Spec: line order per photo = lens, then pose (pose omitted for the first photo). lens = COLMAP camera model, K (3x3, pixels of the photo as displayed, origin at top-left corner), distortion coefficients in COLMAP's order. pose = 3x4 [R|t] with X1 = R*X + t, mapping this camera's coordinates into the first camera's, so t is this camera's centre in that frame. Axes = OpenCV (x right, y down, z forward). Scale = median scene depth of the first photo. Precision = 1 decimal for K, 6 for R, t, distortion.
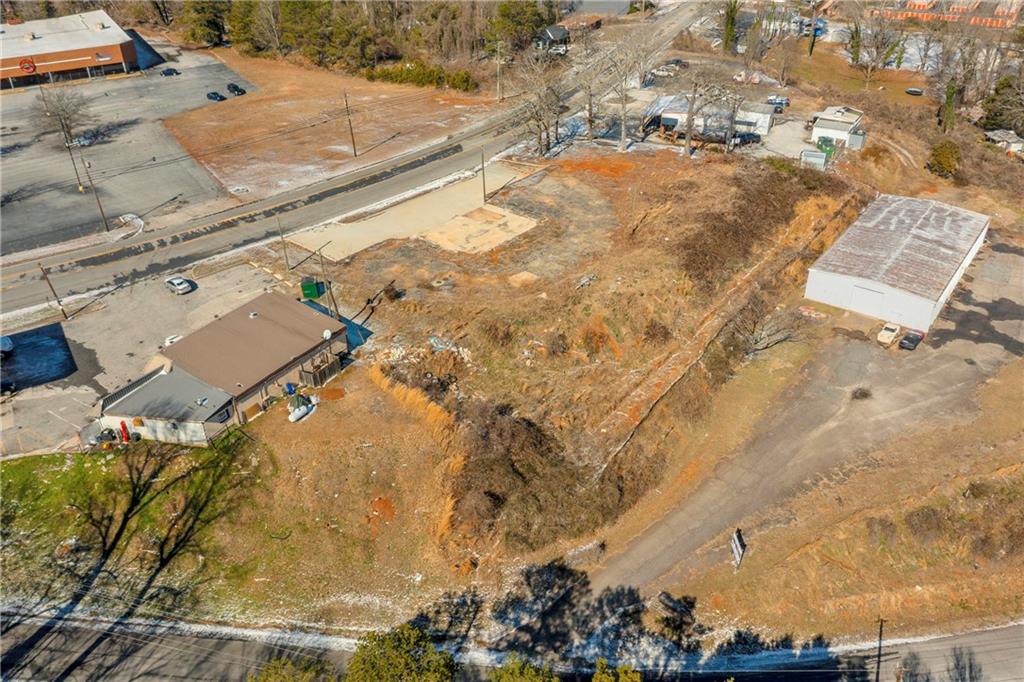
lens RADIAL K [[817.8, 0, 512.0], [0, 817.8, 341.0], [0, 0, 1]] dist [-0.010551, -0.001981]
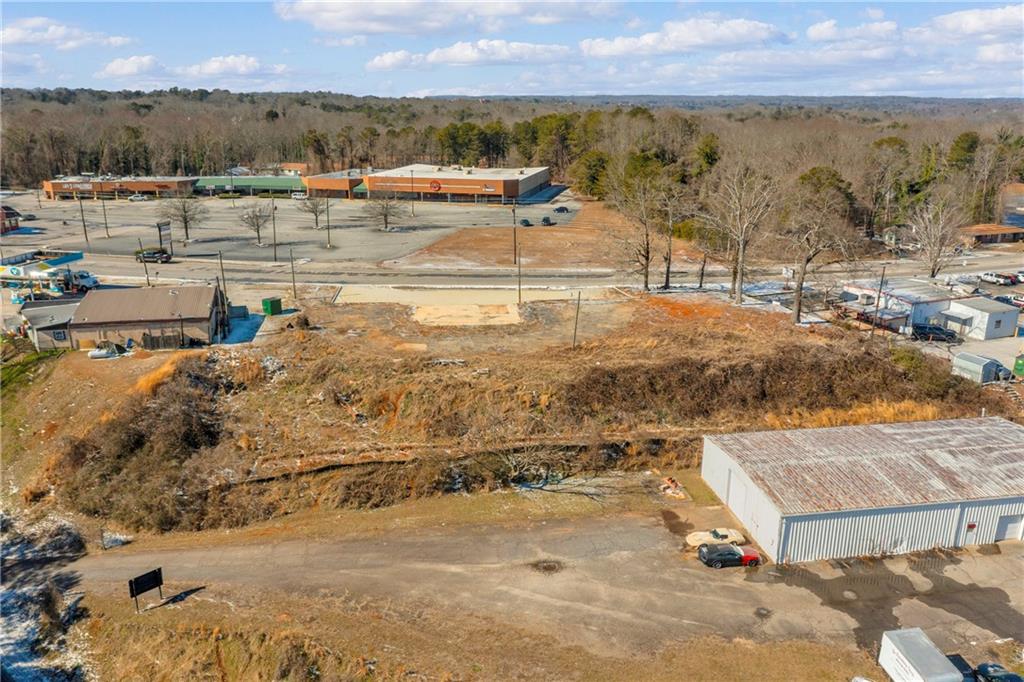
lens RADIAL K [[817.8, 0, 512.0], [0, 817.8, 341.0], [0, 0, 1]] dist [-0.010551, -0.001981]
pose [[0.722284, 0.218570, -0.656150, 0.790698], [-0.383498, 0.916102, -0.116988, -0.017153], [0.575531, 0.336131, 0.745507, 0.380258]]
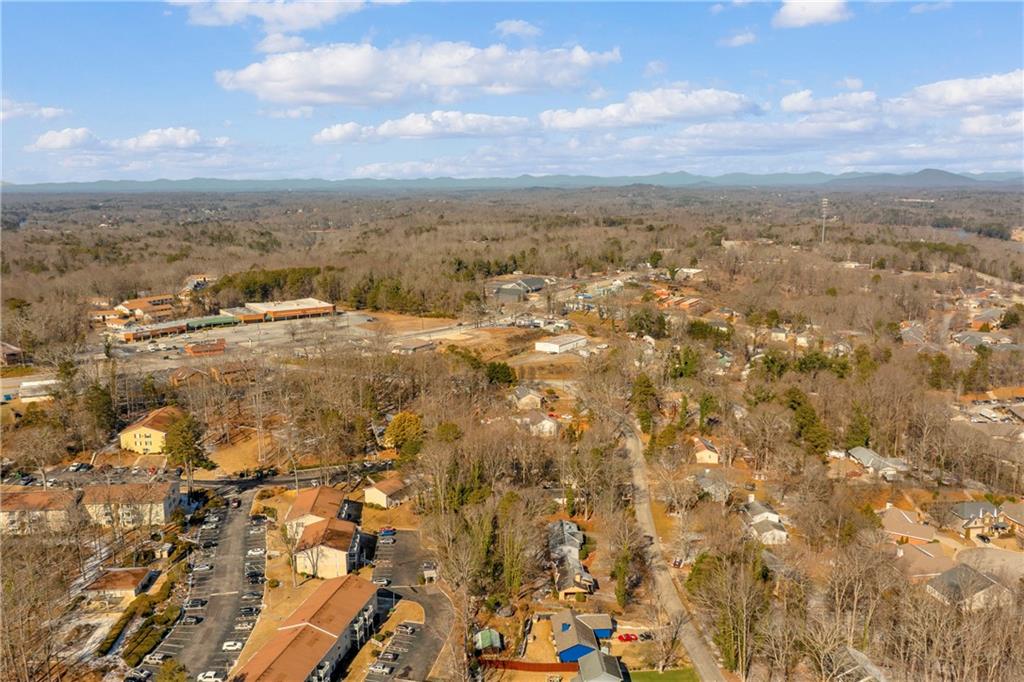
lens RADIAL K [[811.0, 0, 508.5], [0, 811.0, 343.5], [0, 0, 1]] dist [-0.006691, 0.001058]
pose [[0.999128, 0.003208, 0.041625, 0.048284], [0.012299, 0.930177, -0.366904, 1.724034], [-0.039896, 0.367096, 0.929327, -3.458464]]
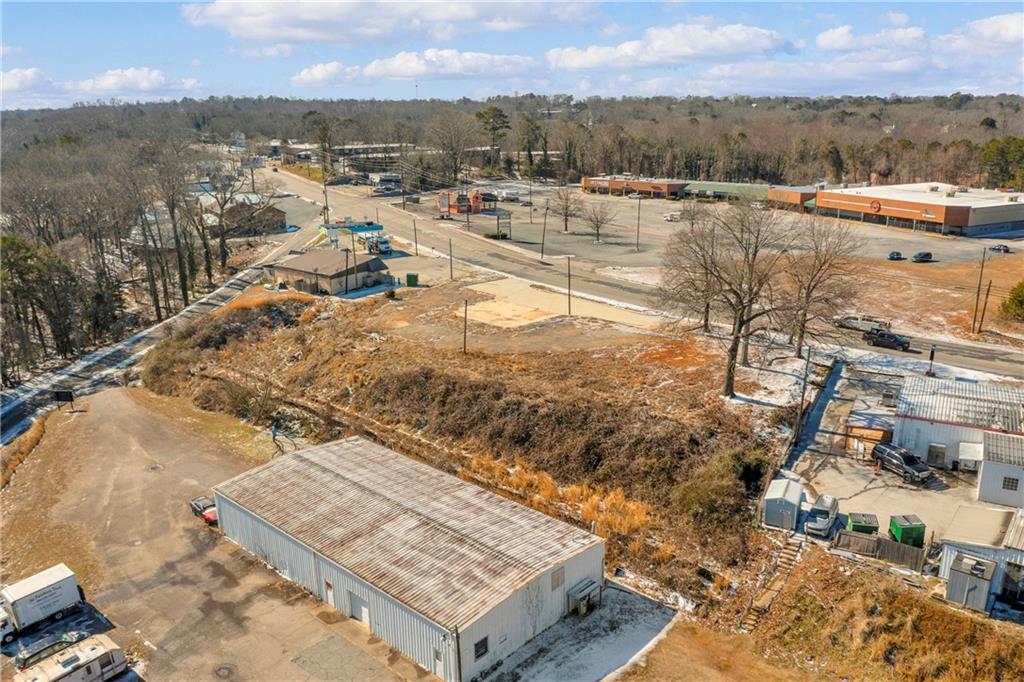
lens RADIAL K [[811.0, 0, 508.5], [0, 811.0, 343.5], [0, 0, 1]] dist [-0.006691, 0.001058]
pose [[-0.093853, 0.297517, -0.950092, 1.189709], [-0.518079, 0.800322, 0.301794, -0.523023], [0.850168, 0.520547, 0.079025, 1.150938]]
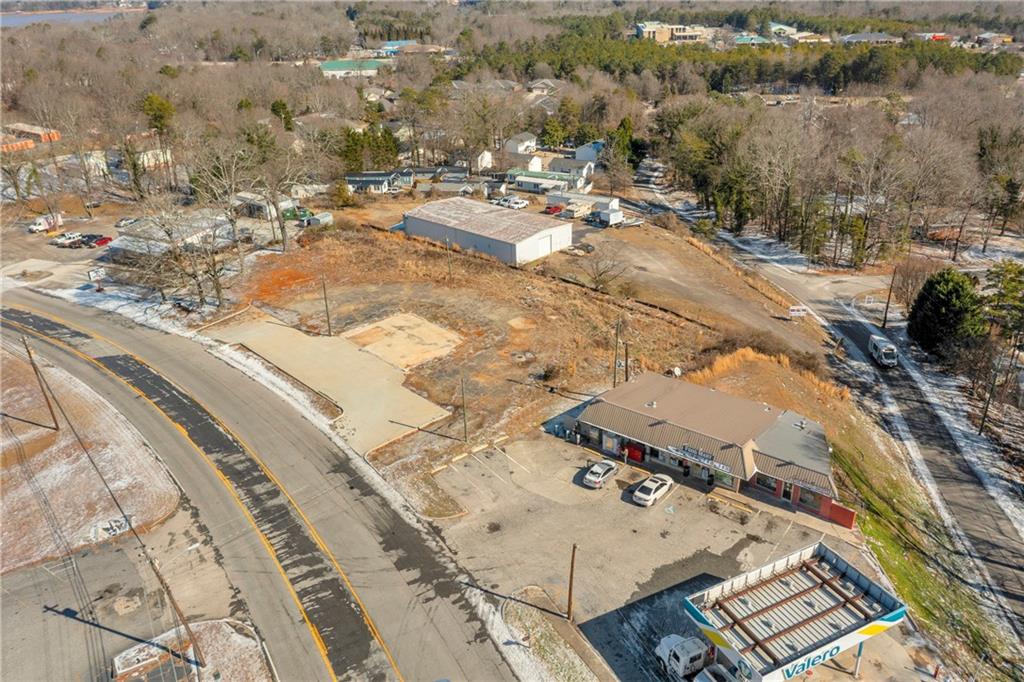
lens RADIAL K [[808.7, 0, 512.0], [0, 808.7, 341.0], [0, 0, 1]] dist [-0.005342, -0.003323]
pose [[0.106560, -0.413165, 0.904400, -1.046184], [0.552129, 0.781045, 0.291758, -0.409424], [-0.826921, 0.468256, 0.311349, 0.753692]]
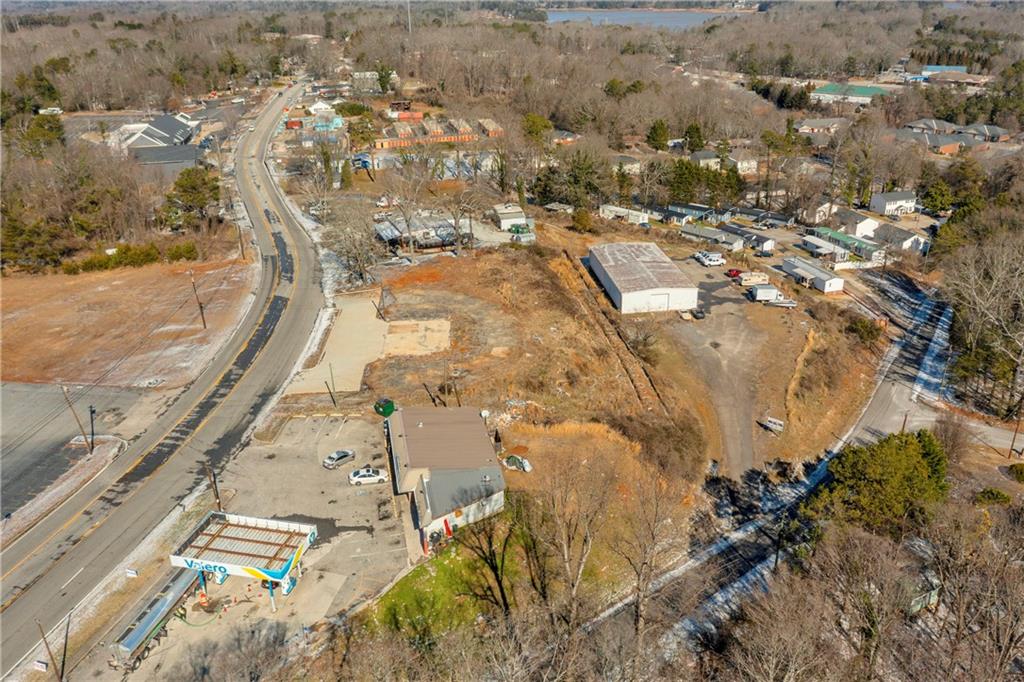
lens RADIAL K [[811.0, 0, 508.5], [0, 811.0, 343.5], [0, 0, 1]] dist [-0.006691, 0.001058]
pose [[0.720478, -0.287046, 0.631281, -0.875943], [0.380555, 0.924654, -0.013882, -0.070999], [-0.579732, 0.250239, 0.775430, -0.032336]]
